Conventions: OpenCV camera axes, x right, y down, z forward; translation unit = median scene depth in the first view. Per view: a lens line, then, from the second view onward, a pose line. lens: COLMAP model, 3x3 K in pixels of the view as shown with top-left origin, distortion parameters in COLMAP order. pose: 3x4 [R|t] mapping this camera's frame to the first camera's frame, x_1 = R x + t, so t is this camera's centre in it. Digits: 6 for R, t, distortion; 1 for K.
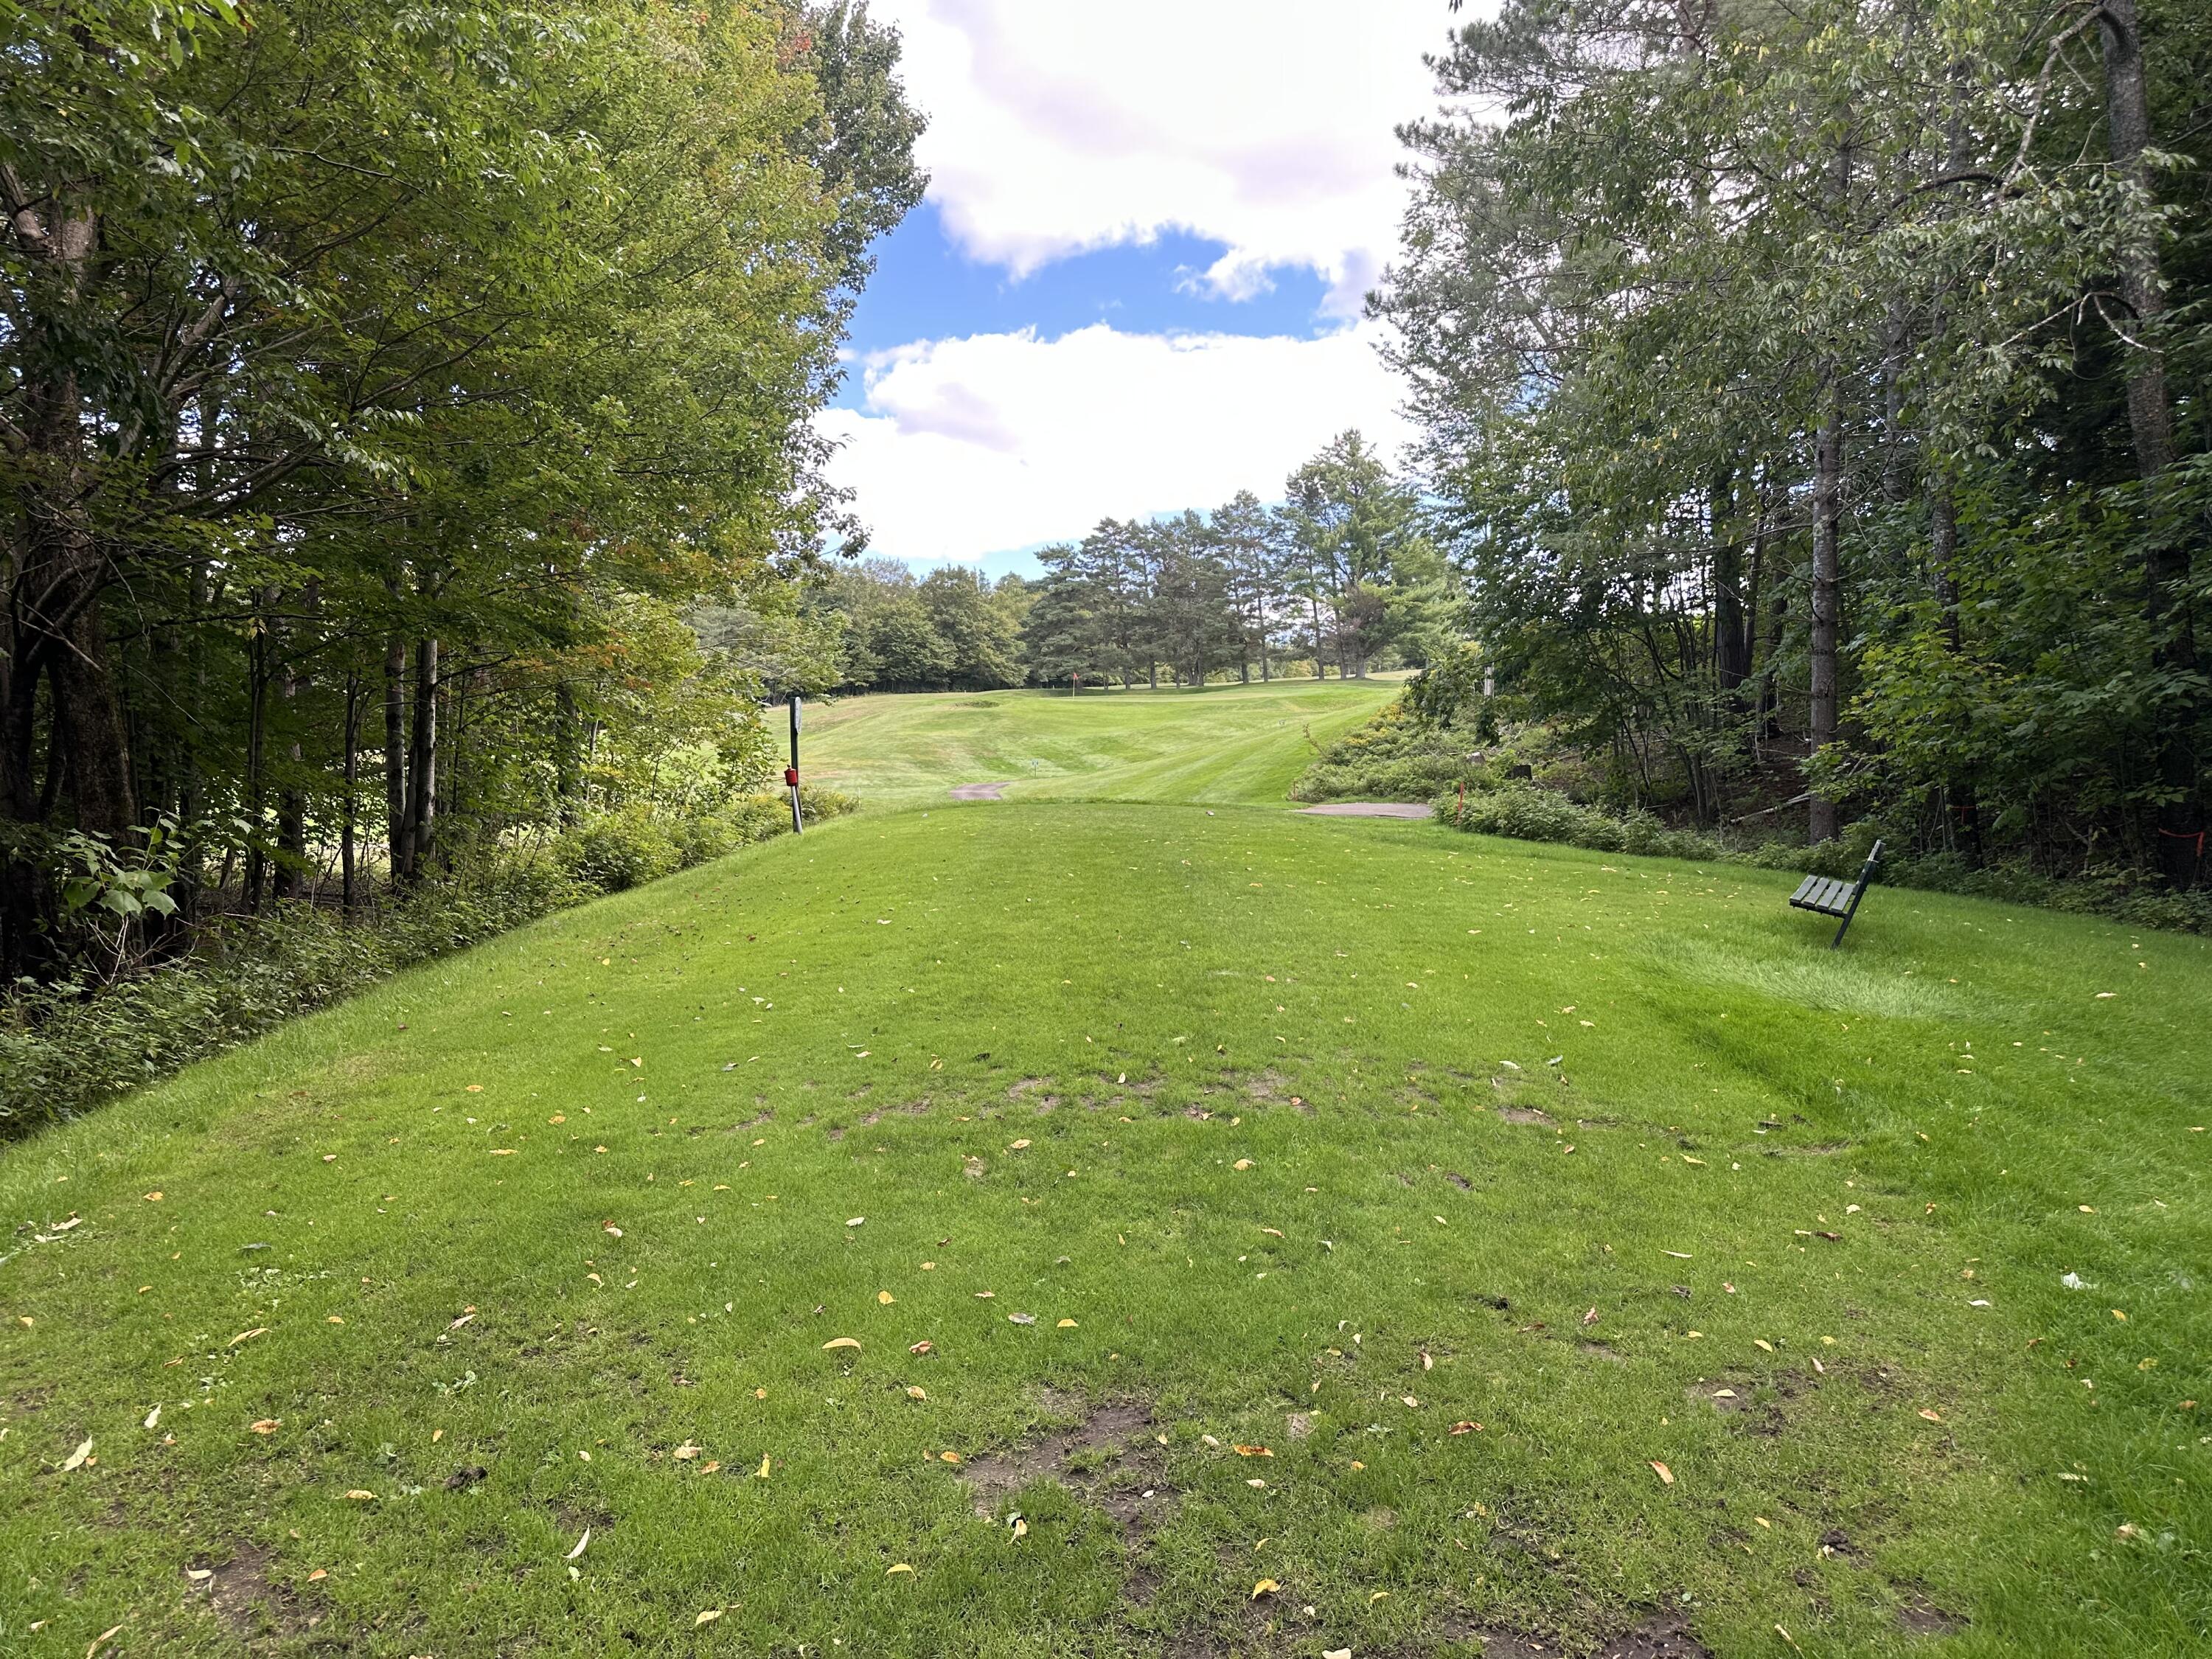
lens RADIAL K [[1569.8, 0, 1092.0], [0, 1569.8, 827.8], [0, 0, 1]] dist [0.052927, -0.079511]
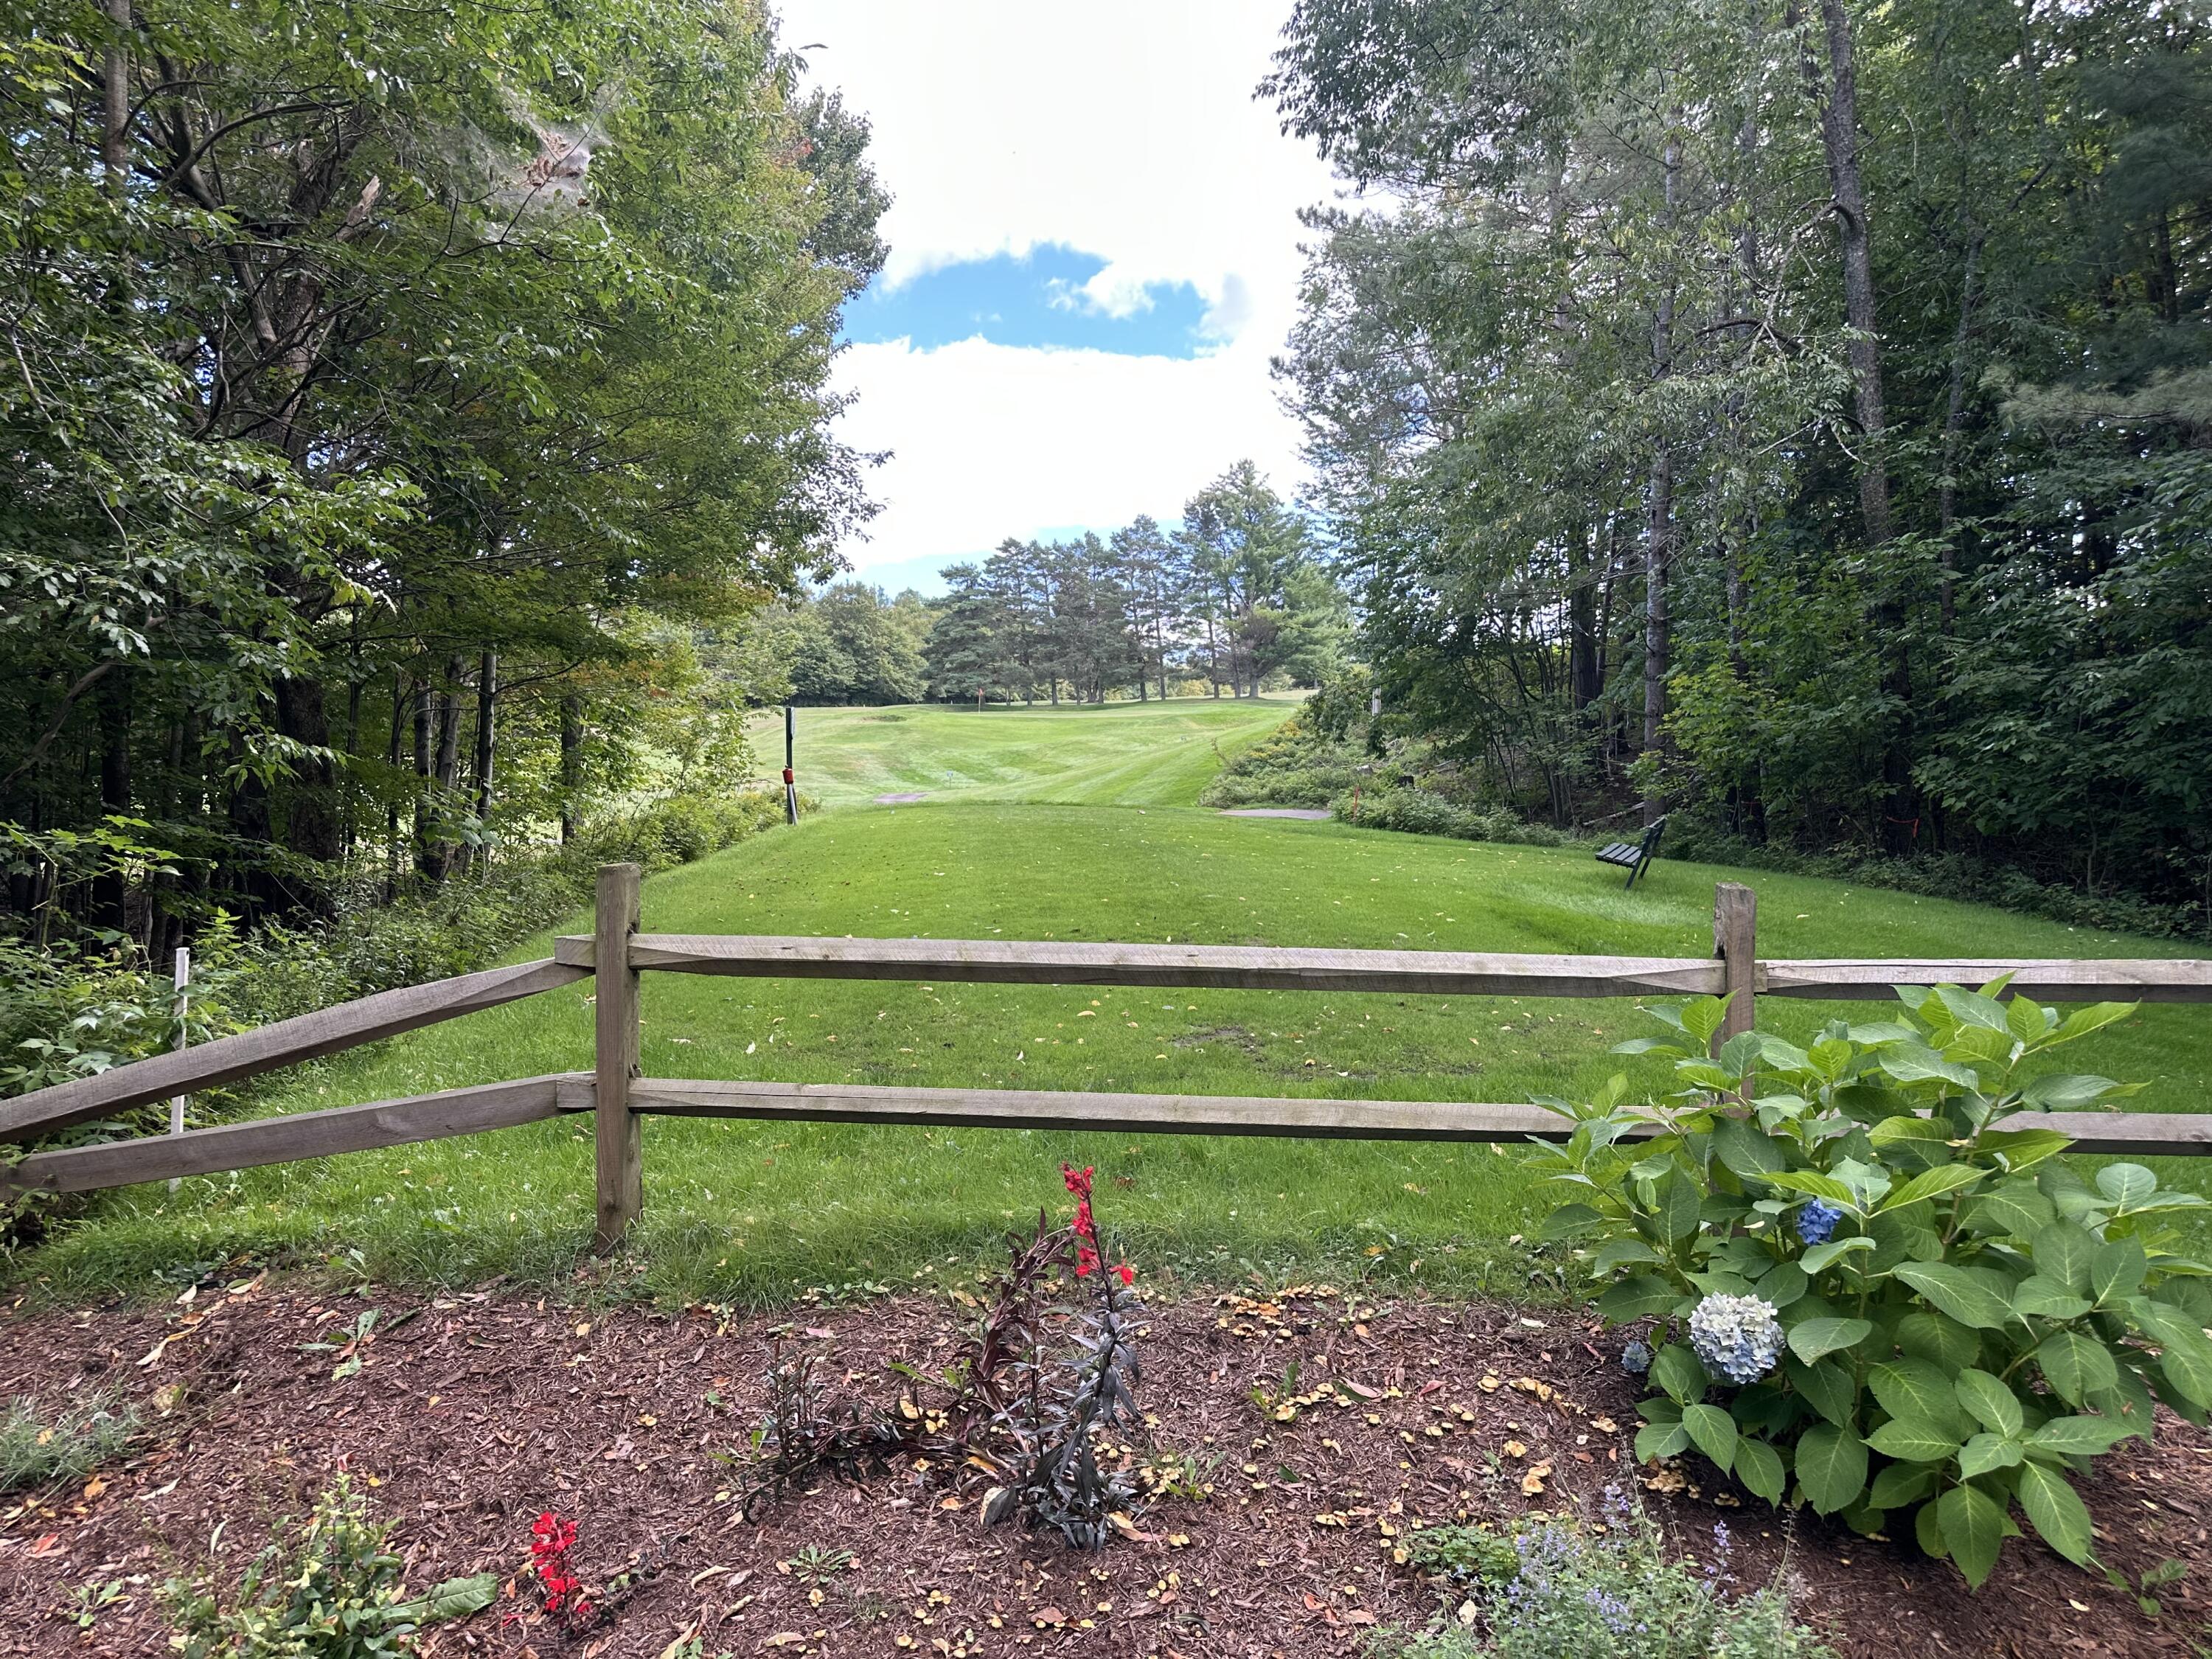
lens RADIAL K [[1569.8, 0, 1108.7], [0, 1569.8, 833.0], [0, 0, 1]] dist [0.052927, -0.079511]
pose [[0.996760, 0.003609, 0.080346, -0.027801], [-0.003012, 0.999967, -0.007554, 0.010033], [-0.080371, 0.007288, 0.996738, -0.098669]]
